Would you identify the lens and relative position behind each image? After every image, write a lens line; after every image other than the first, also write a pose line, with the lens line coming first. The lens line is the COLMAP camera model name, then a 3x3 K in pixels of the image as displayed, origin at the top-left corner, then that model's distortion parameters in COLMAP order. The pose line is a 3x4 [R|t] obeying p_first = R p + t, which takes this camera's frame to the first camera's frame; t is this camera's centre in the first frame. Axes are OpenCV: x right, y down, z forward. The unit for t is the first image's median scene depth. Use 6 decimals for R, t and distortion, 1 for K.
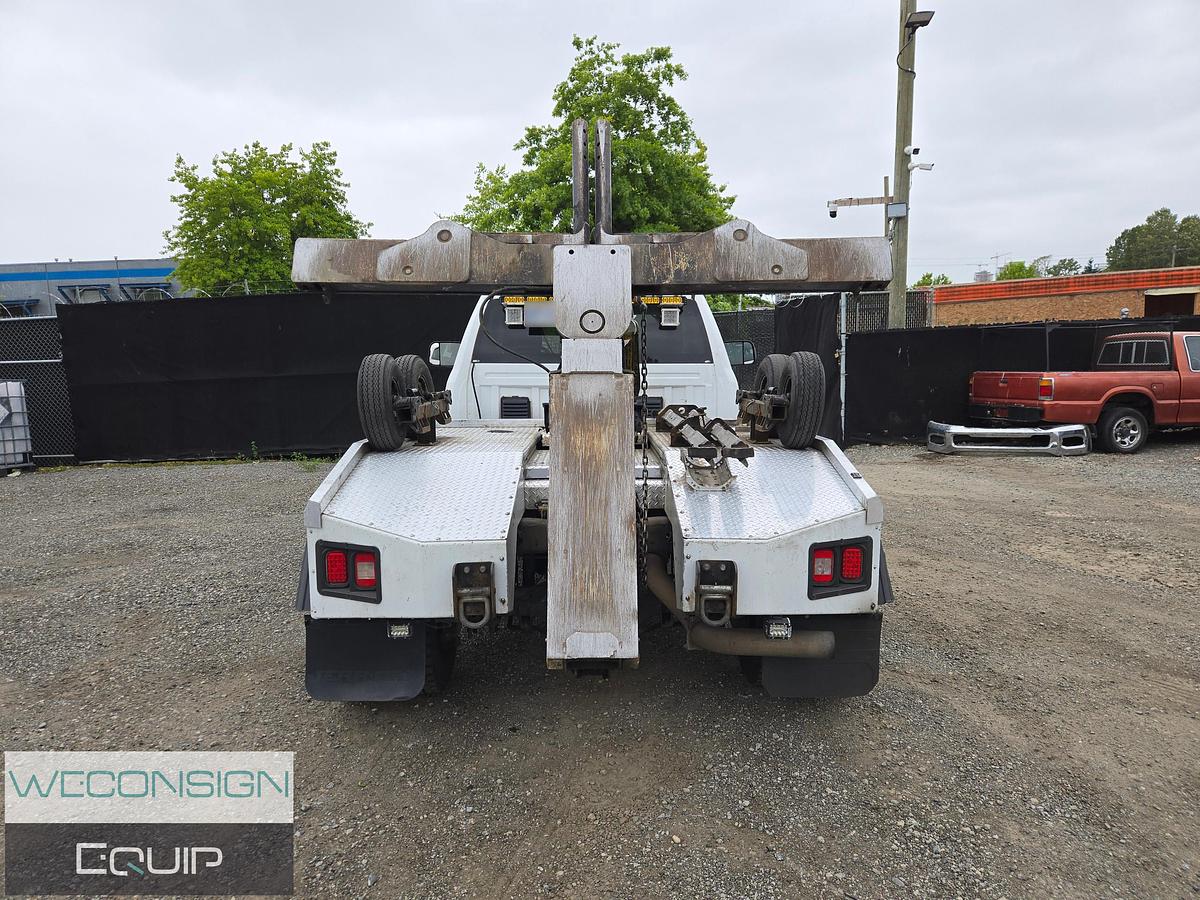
lens RADIAL K [[801.0, 0, 600.6], [0, 801.0, 448.3], [0, 0, 1]] dist [0.071650, -0.059640]
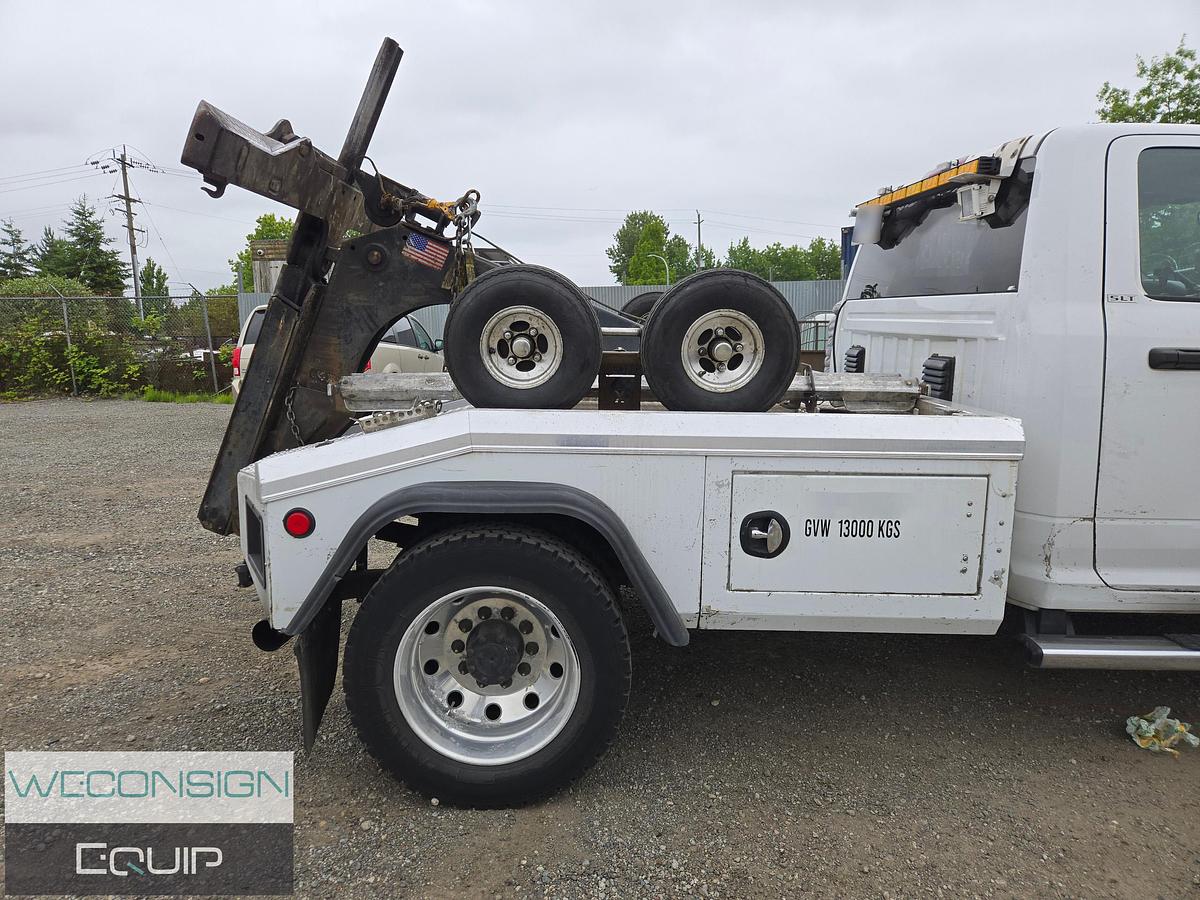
lens RADIAL K [[801.0, 0, 584.6], [0, 801.0, 440.4], [0, 0, 1]] dist [0.071650, -0.059640]
pose [[-0.003878, 0.156442, -0.987680, 0.079925], [-0.122243, 0.980205, 0.155738, -0.008298], [0.992493, 0.121341, 0.015323, 0.097305]]
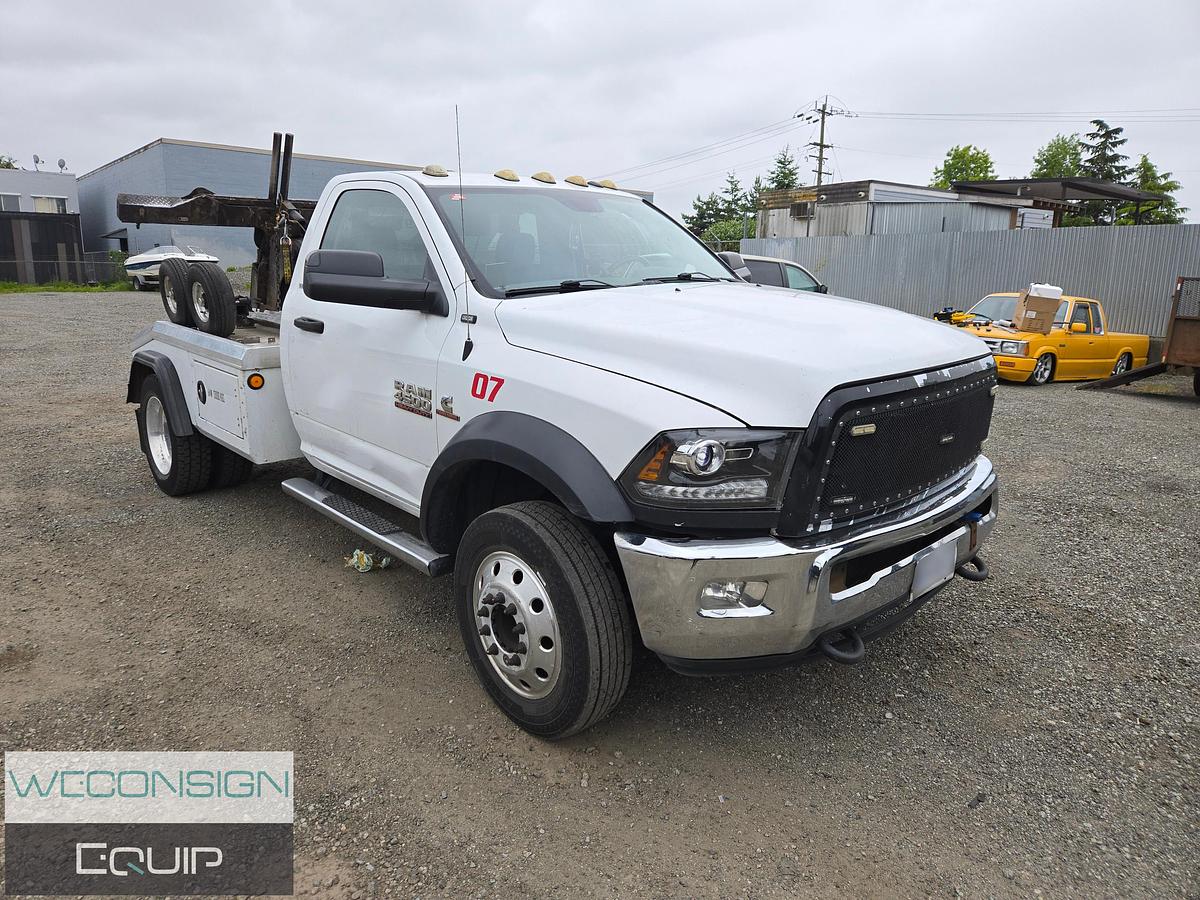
lens RADIAL K [[801.0, 0, 598.6], [0, 801.0, 435.9], [0, 0, 1]] dist [0.071650, -0.059640]
pose [[-0.737689, 0.152427, -0.657710, 0.061791], [-0.088514, 0.943937, 0.318038, -0.030811], [0.669314, 0.292830, -0.682840, 0.229577]]
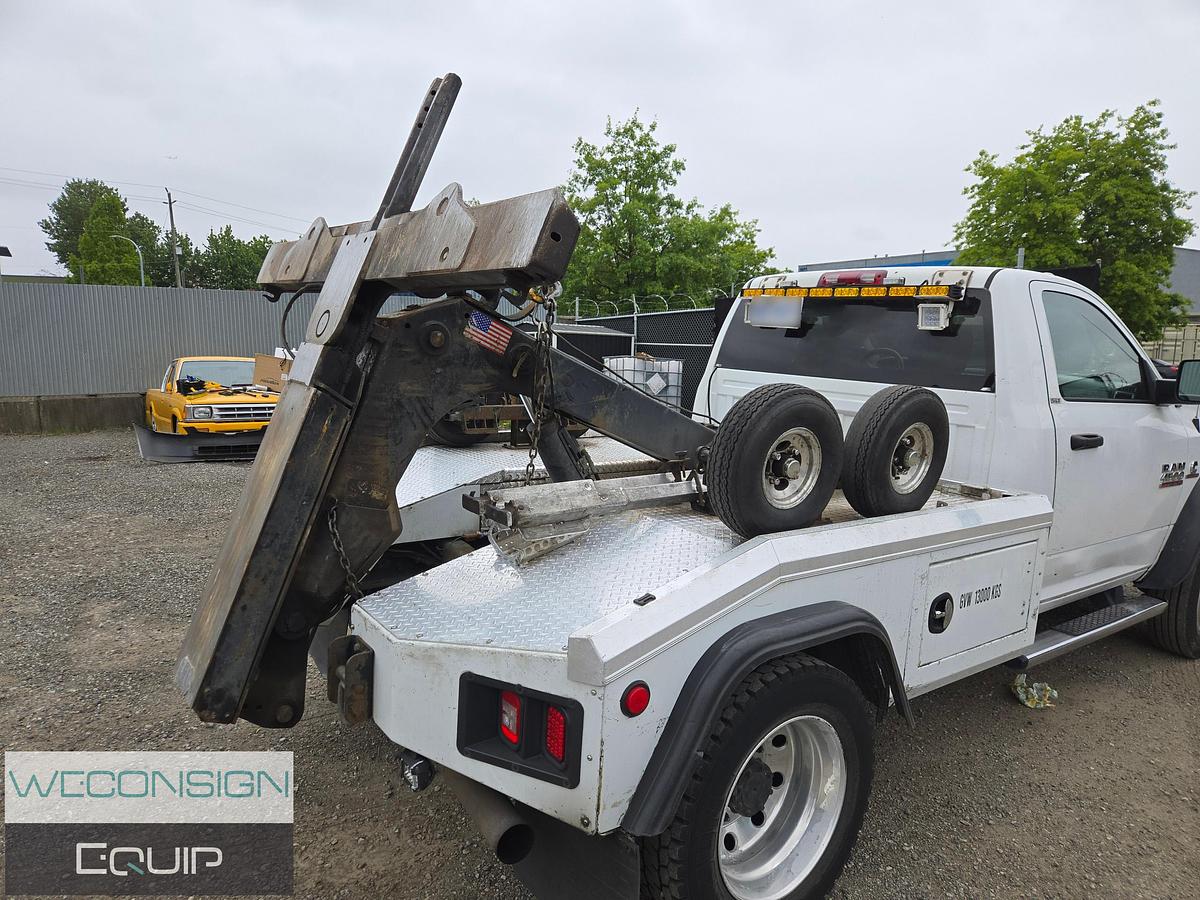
lens RADIAL K [[801.0, 0, 600.3], [0, 801.0, 454.7], [0, 0, 1]] dist [0.071650, -0.059640]
pose [[0.589728, 0.154560, -0.792674, 0.059842], [-0.138187, 0.986352, 0.089517, -0.009439], [0.795692, 0.056746, 0.603038, 0.049751]]
